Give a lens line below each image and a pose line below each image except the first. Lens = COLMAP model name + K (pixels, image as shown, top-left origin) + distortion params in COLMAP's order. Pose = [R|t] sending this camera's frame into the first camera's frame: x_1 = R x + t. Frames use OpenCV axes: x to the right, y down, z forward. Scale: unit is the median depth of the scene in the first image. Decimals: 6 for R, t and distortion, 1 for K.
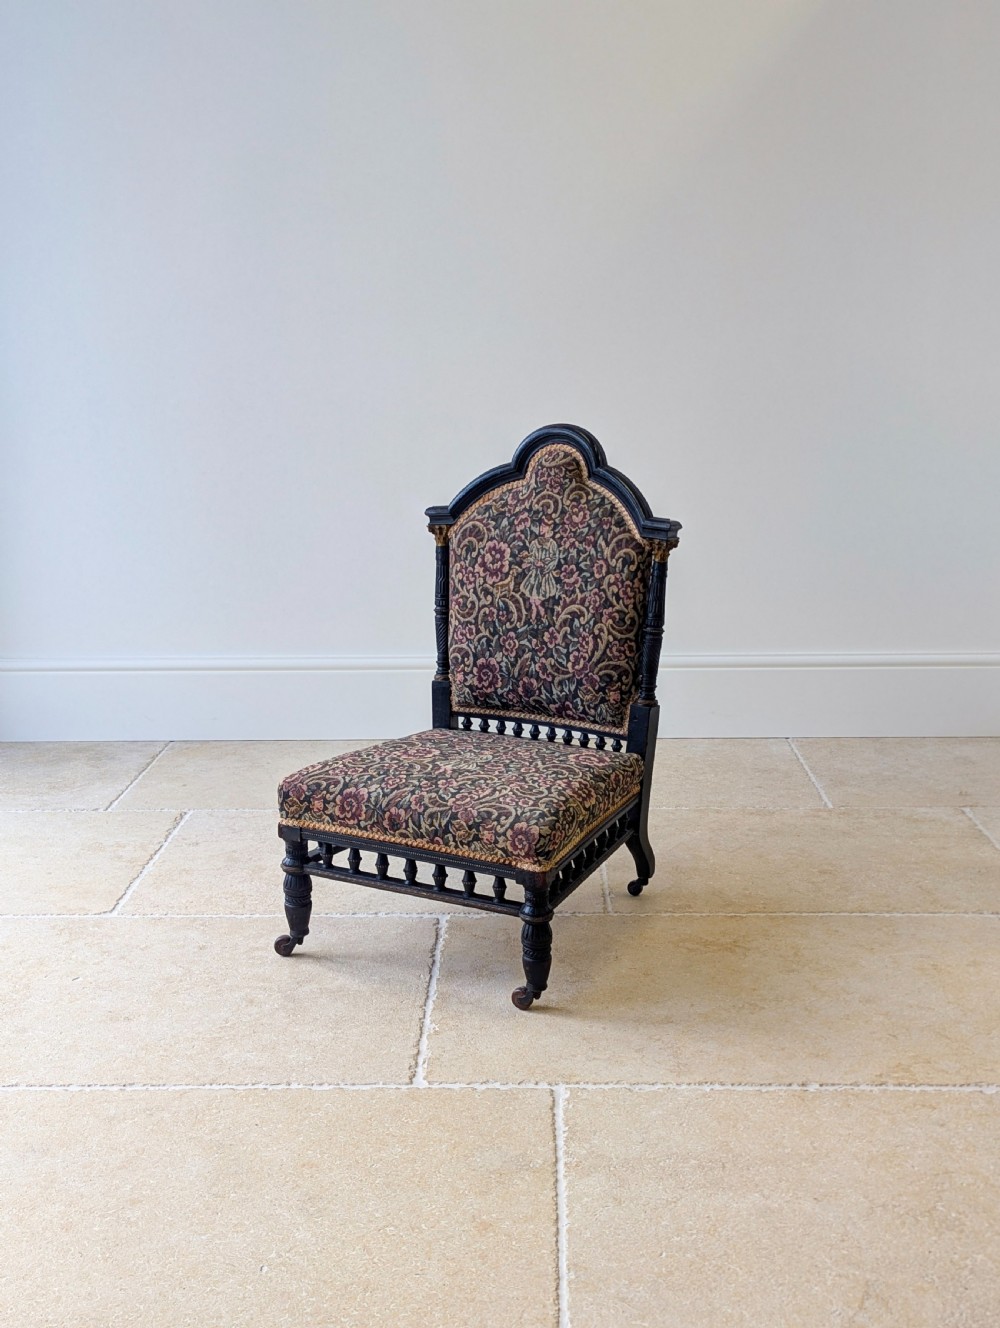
lens RADIAL K [[1401.7, 0, 514.7], [0, 1401.7, 669.1], [0, 0, 1]] dist [0.172806, 0.000775]
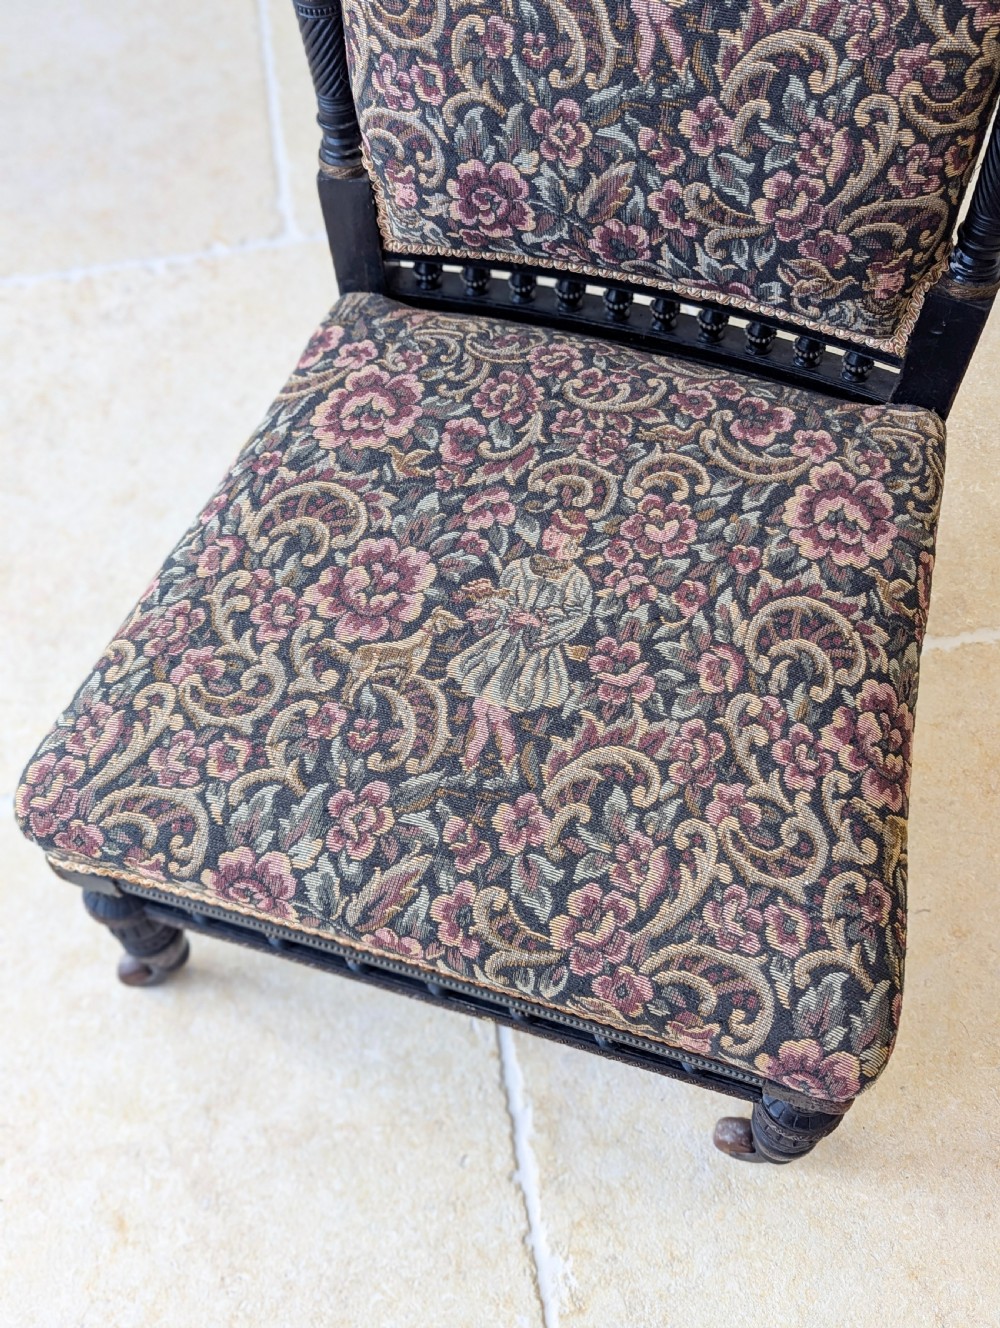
lens RADIAL K [[1423.0, 0, 526.8], [0, 1423.0, 643.6], [0, 0, 1]] dist [0.074133, -0.122607]
pose [[0.982008, -0.172791, 0.076187, -0.058292], [0.068564, 0.702153, 0.708718, -0.173224], [-0.175955, -0.690742, 0.701366, 0.699062]]
